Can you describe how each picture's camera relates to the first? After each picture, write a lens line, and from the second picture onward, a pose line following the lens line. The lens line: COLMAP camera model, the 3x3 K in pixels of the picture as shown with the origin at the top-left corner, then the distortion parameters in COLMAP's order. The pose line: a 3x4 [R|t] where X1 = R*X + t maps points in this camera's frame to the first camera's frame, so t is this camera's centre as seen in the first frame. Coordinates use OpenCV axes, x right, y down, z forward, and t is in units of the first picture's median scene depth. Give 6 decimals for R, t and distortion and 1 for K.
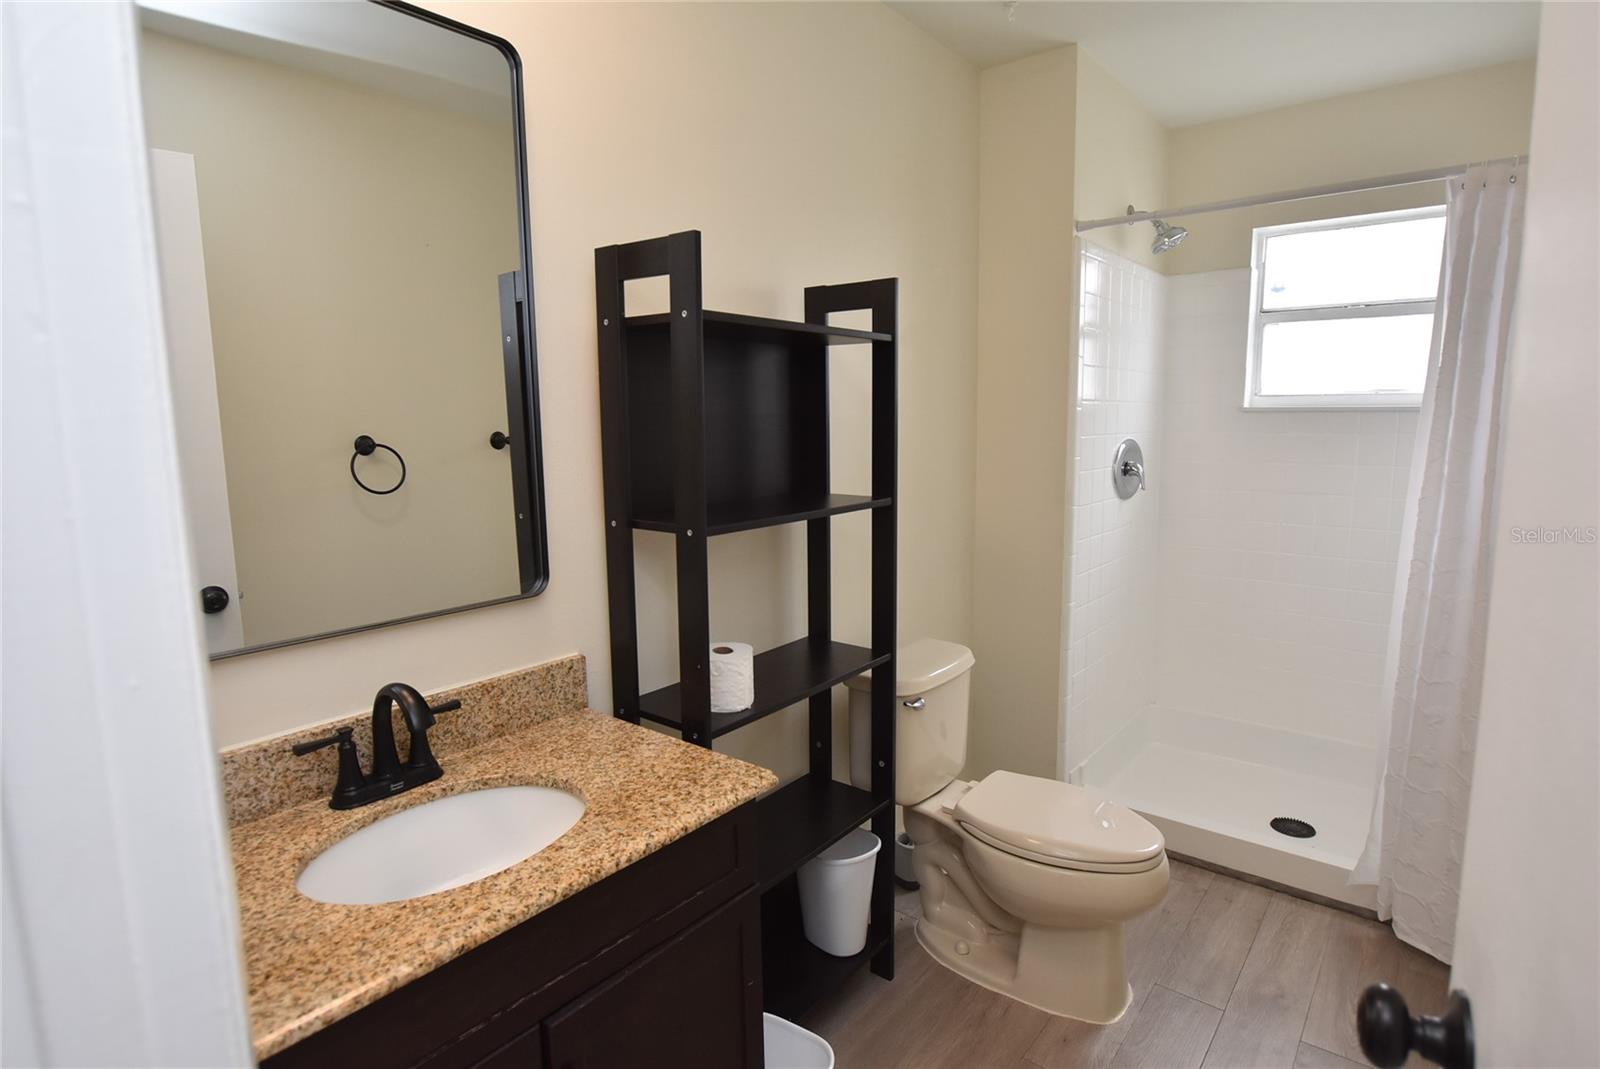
lens RADIAL K [[830.3, 0, 799.8], [0, 830.3, 533.4], [0, 0, 1]] dist [-0.021509, 0.001952]
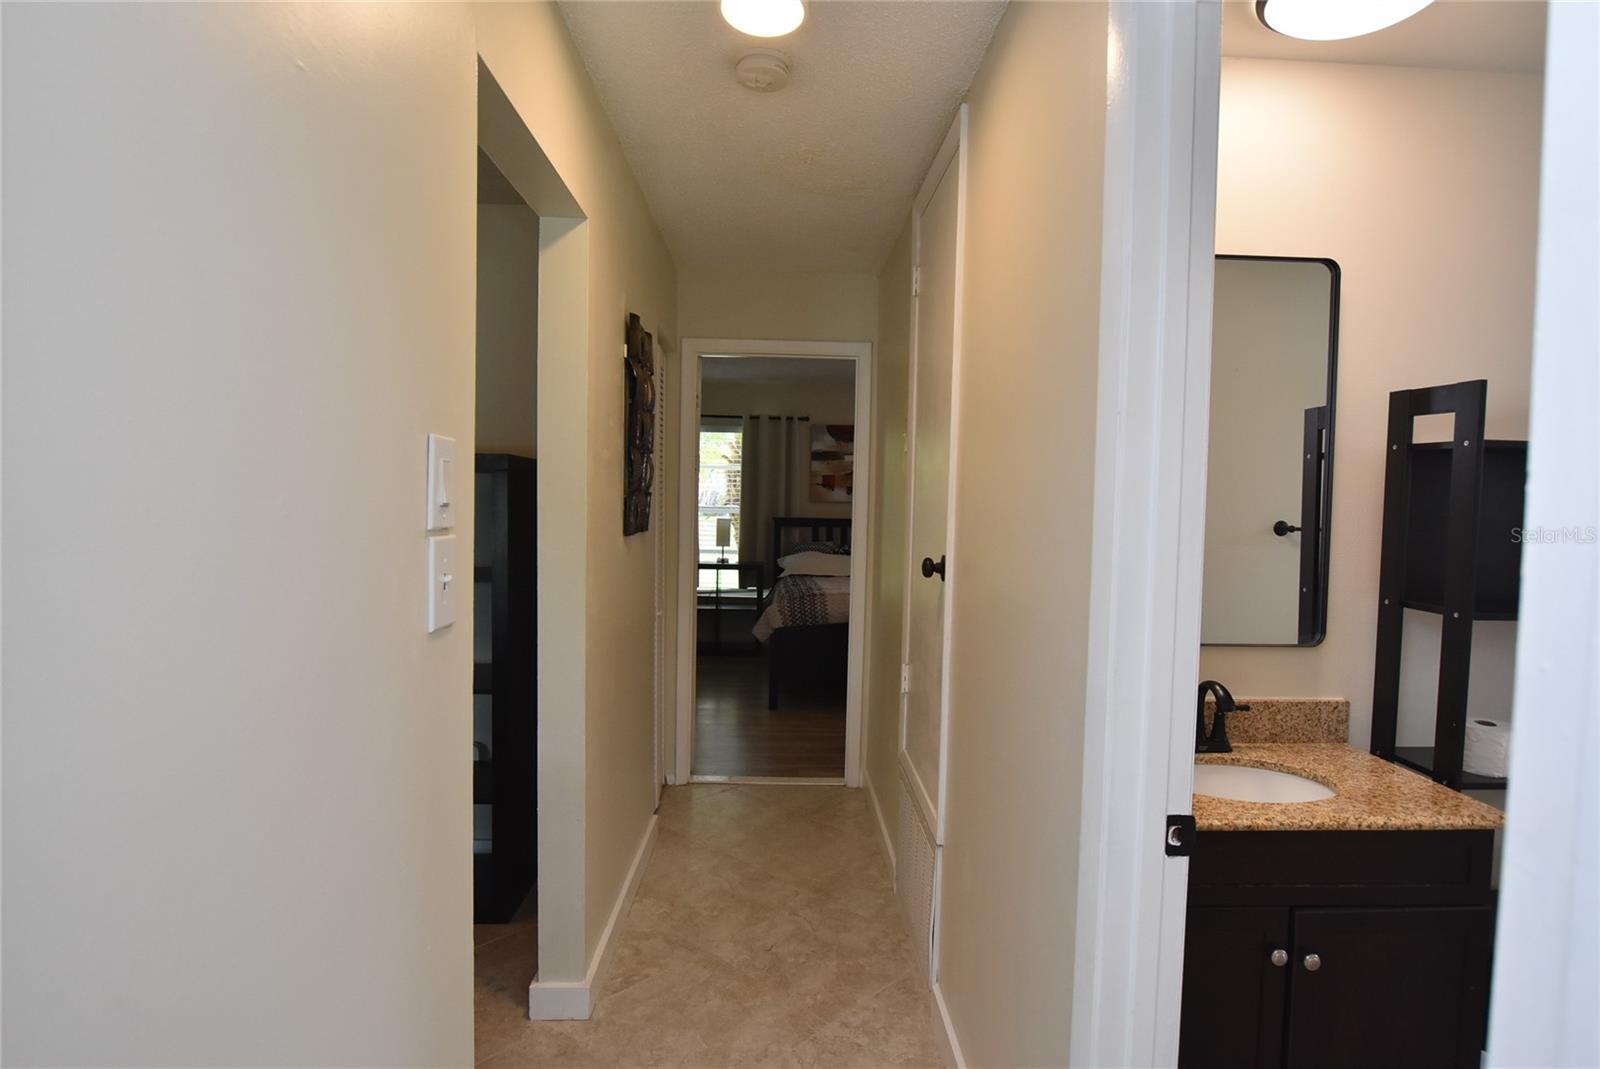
lens RADIAL K [[830.3, 0, 799.8], [0, 830.3, 533.4], [0, 0, 1]] dist [-0.021509, 0.001952]
pose [[0.651422, 0.059673, -0.756365, 0.156745], [-0.130644, 0.990834, -0.034346, 0.052021], [0.747383, 0.121189, 0.653247, -0.585134]]
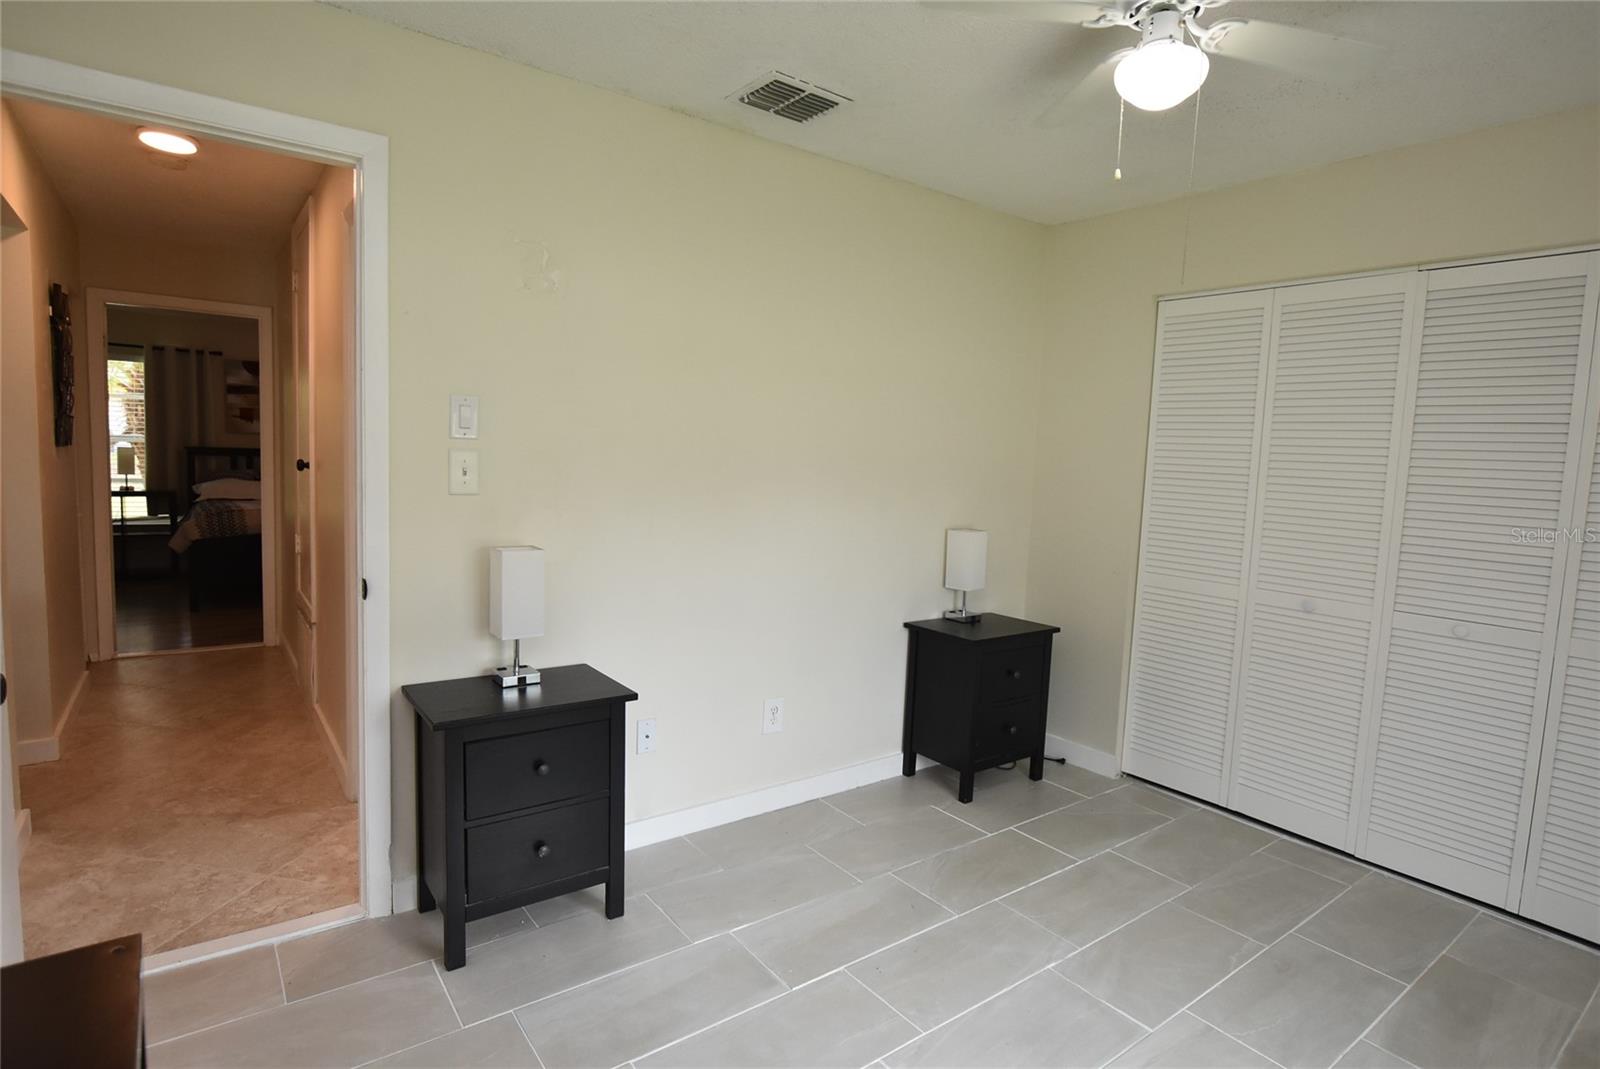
lens RADIAL K [[830.3, 0, 799.8], [0, 830.3, 533.4], [0, 0, 1]] dist [-0.021509, 0.001952]
pose [[0.967451, 0.074190, -0.241938, 1.001336], [-0.084899, 0.995805, -0.034127, 0.159956], [0.238391, 0.053556, 0.969691, -1.268460]]
